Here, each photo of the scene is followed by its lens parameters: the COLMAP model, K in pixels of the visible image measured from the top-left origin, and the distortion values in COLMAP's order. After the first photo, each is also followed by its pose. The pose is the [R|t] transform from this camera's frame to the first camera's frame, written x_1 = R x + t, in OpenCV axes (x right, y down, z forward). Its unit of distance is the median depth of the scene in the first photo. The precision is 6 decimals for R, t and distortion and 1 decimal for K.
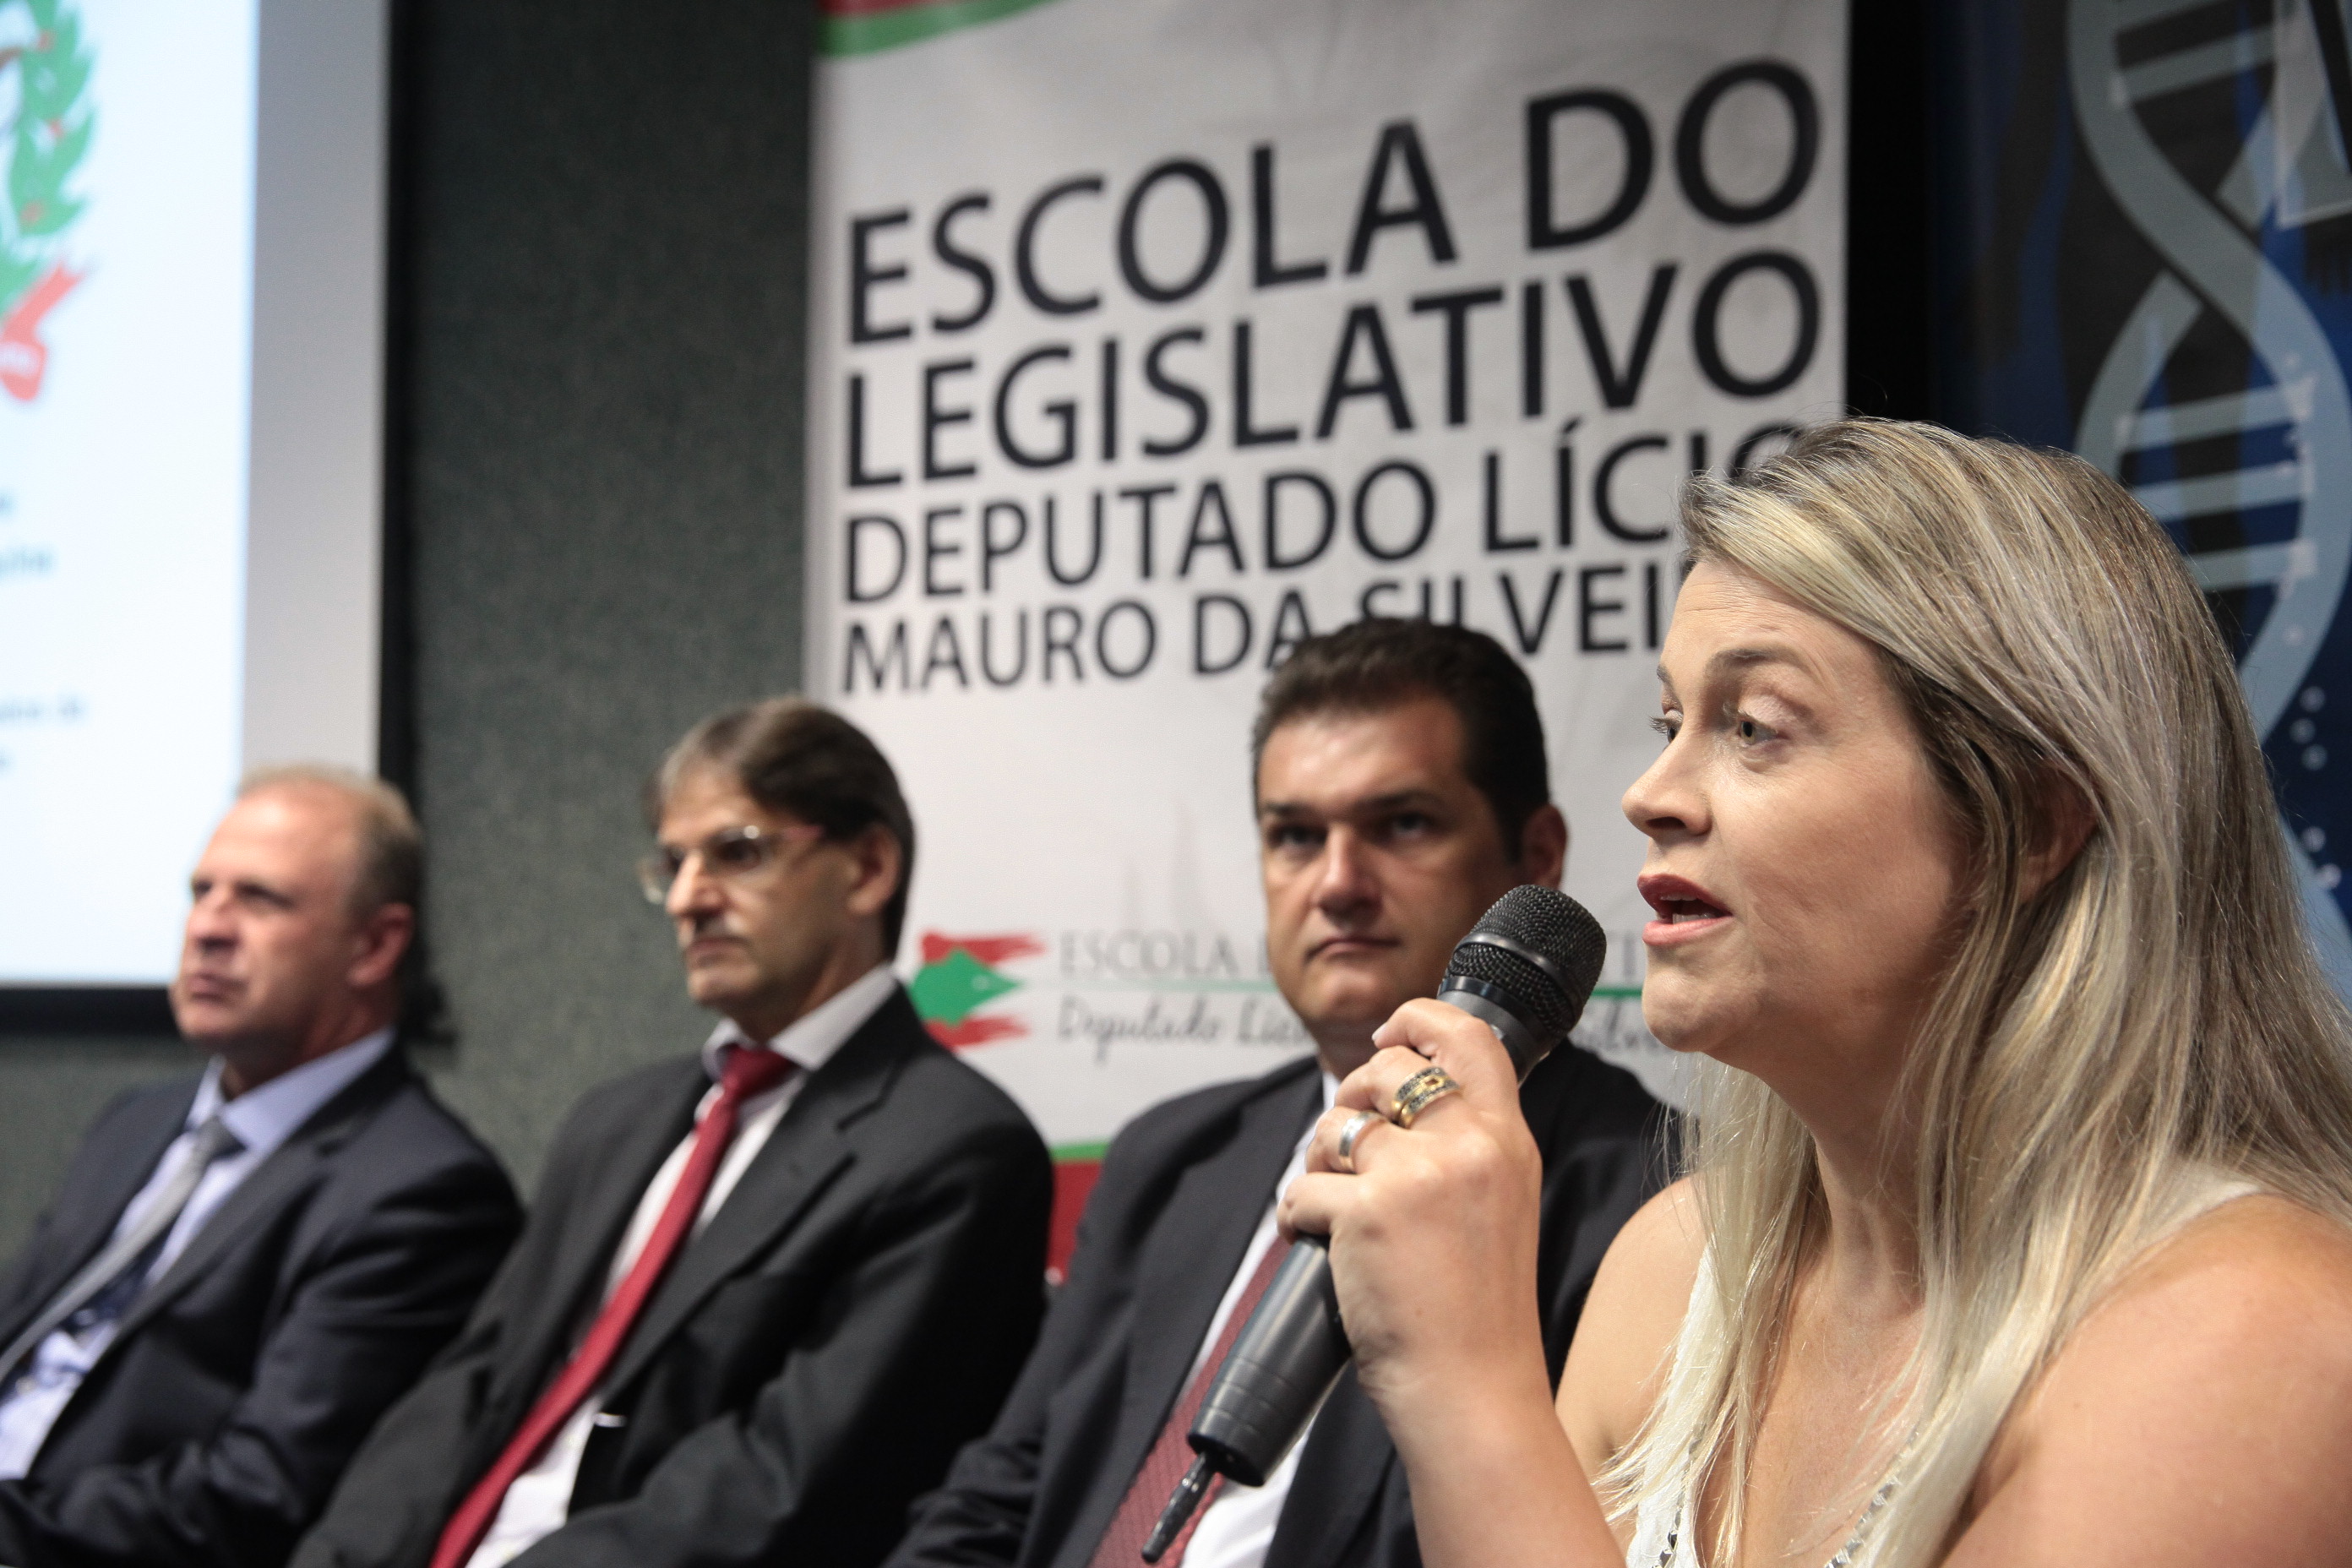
lens RADIAL K [[2603.1, 0, 1162.0], [0, 2603.1, 785.9], [0, 0, 1]] dist [0.019485, 0.025590]
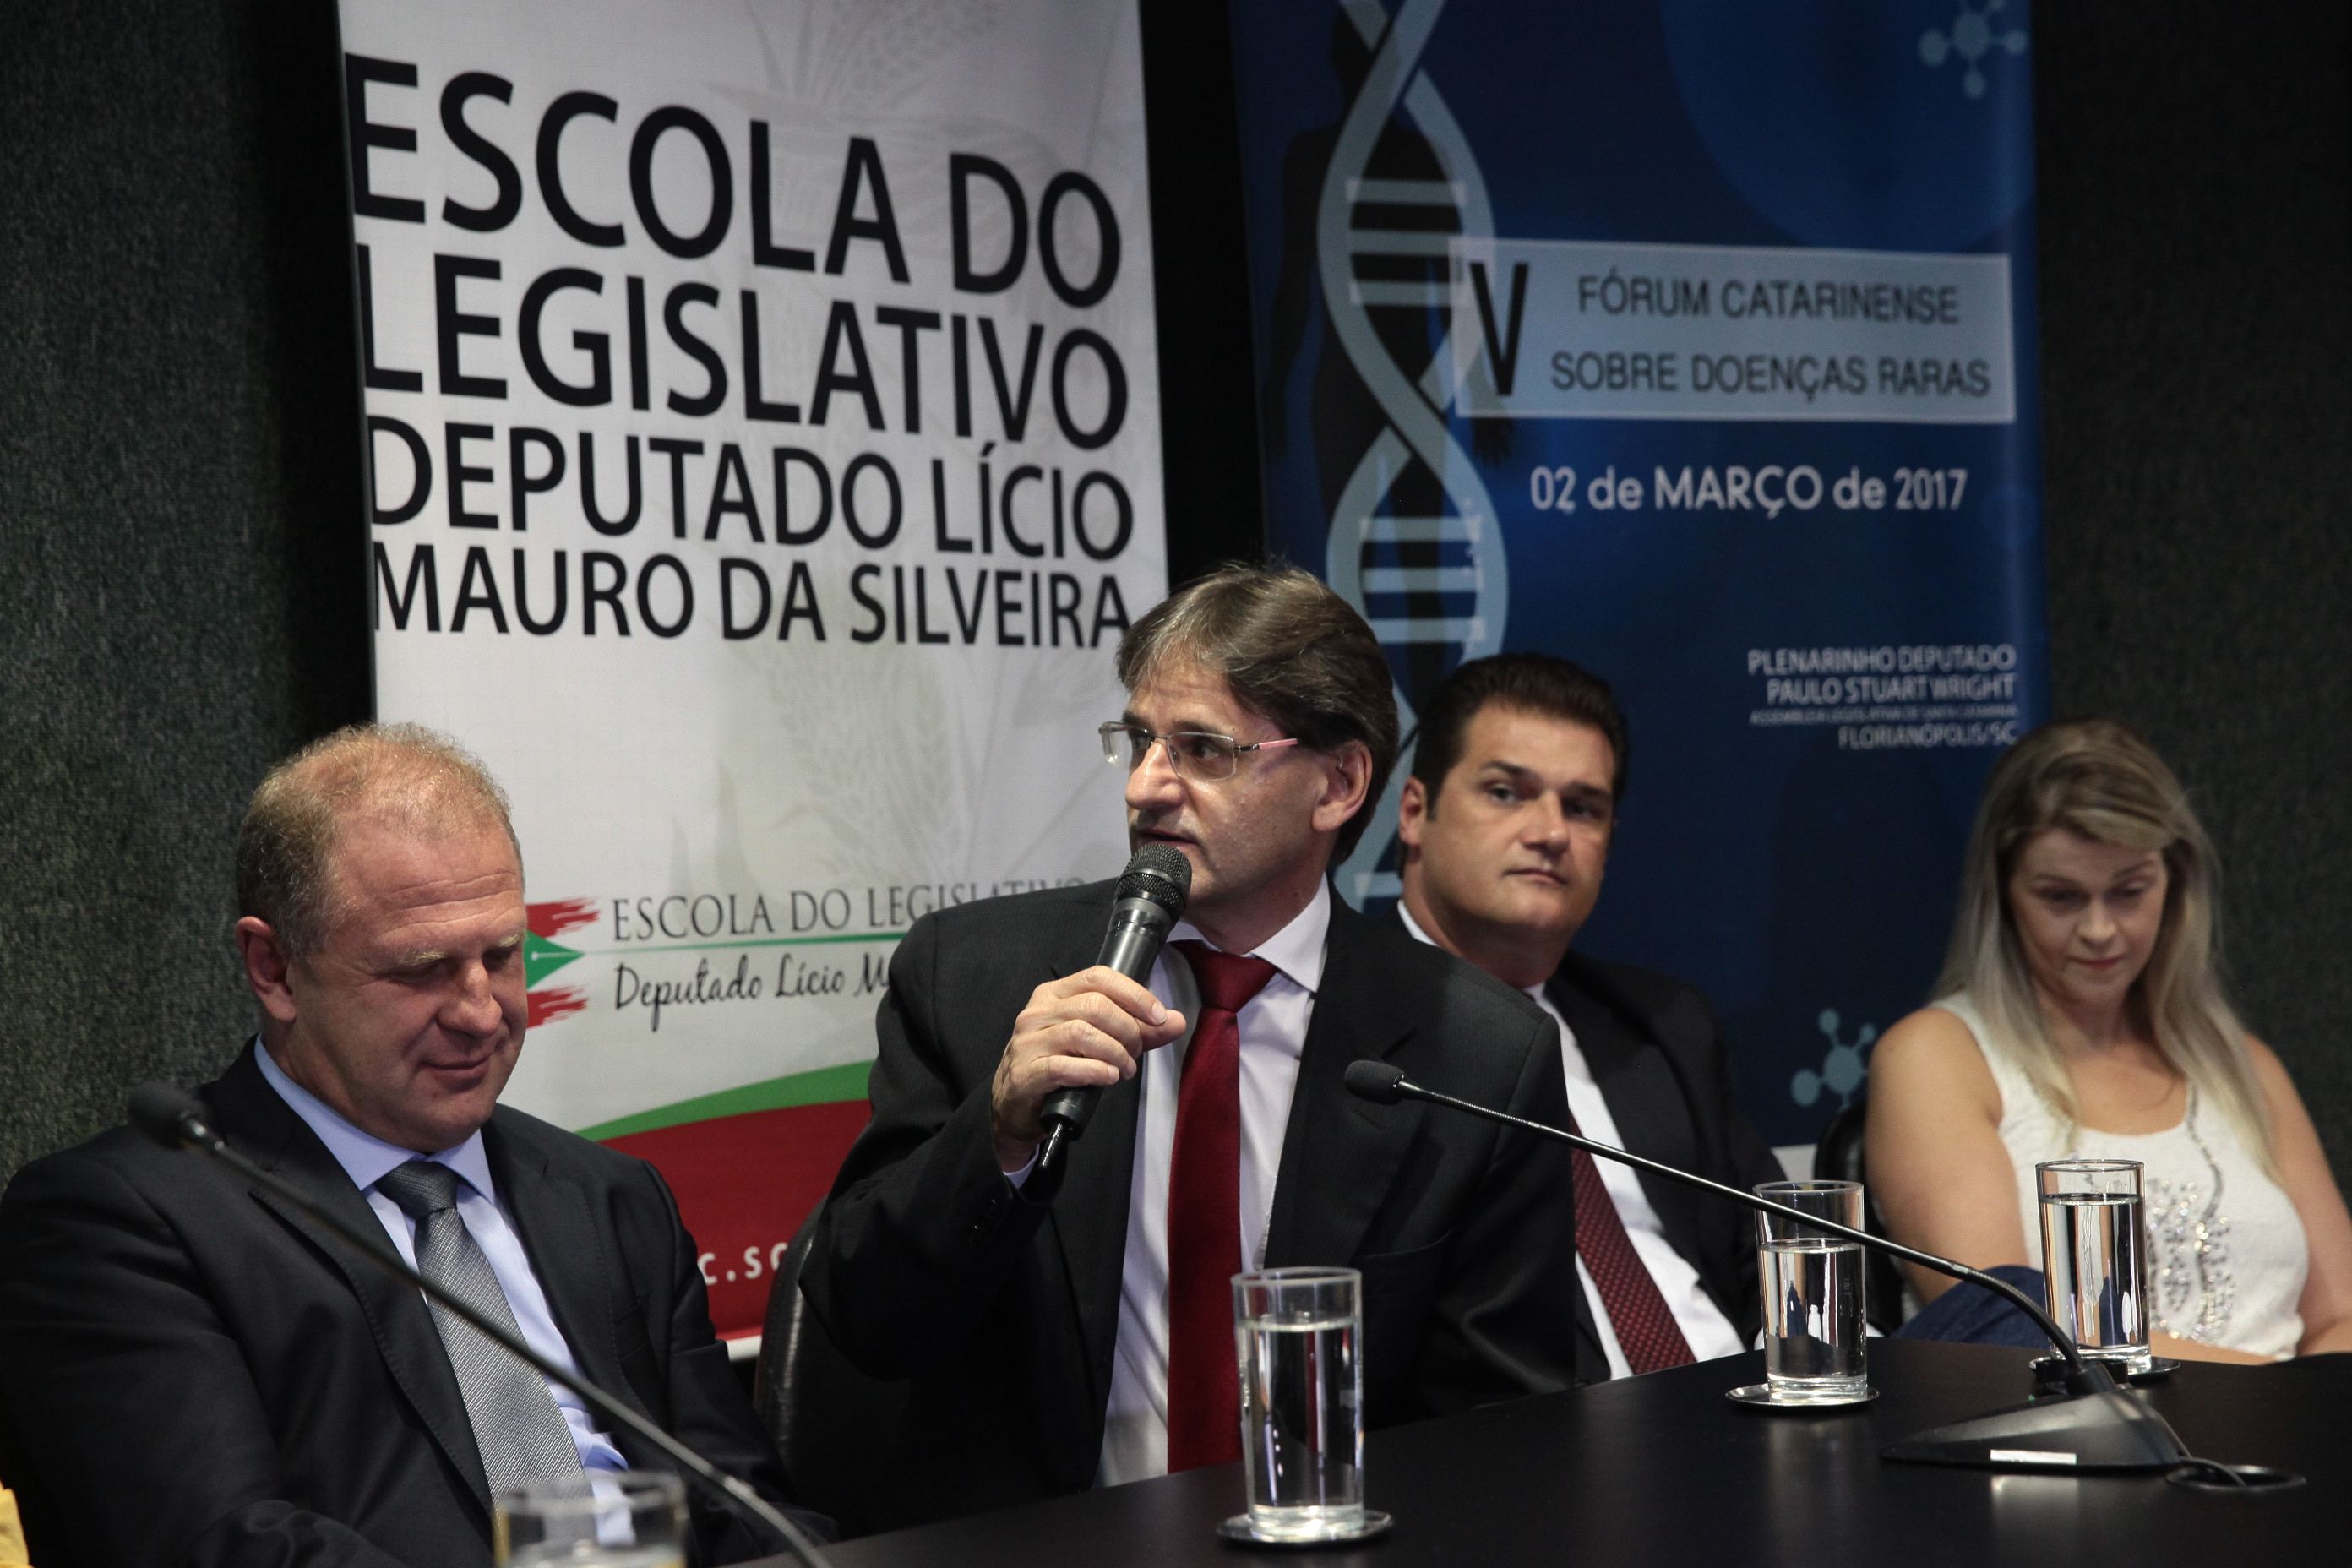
lens RADIAL K [[3998.1, 0, 1168.3], [0, 3998.1, 785.0], [0, 0, 1]] dist [0.167048, 0.064392]
pose [[0.178374, 0.003909, 0.983955, -1.474676], [-0.027781, 0.999613, 0.001064, 0.008026], [-0.983571, -0.027525, 0.178414, 0.549891]]
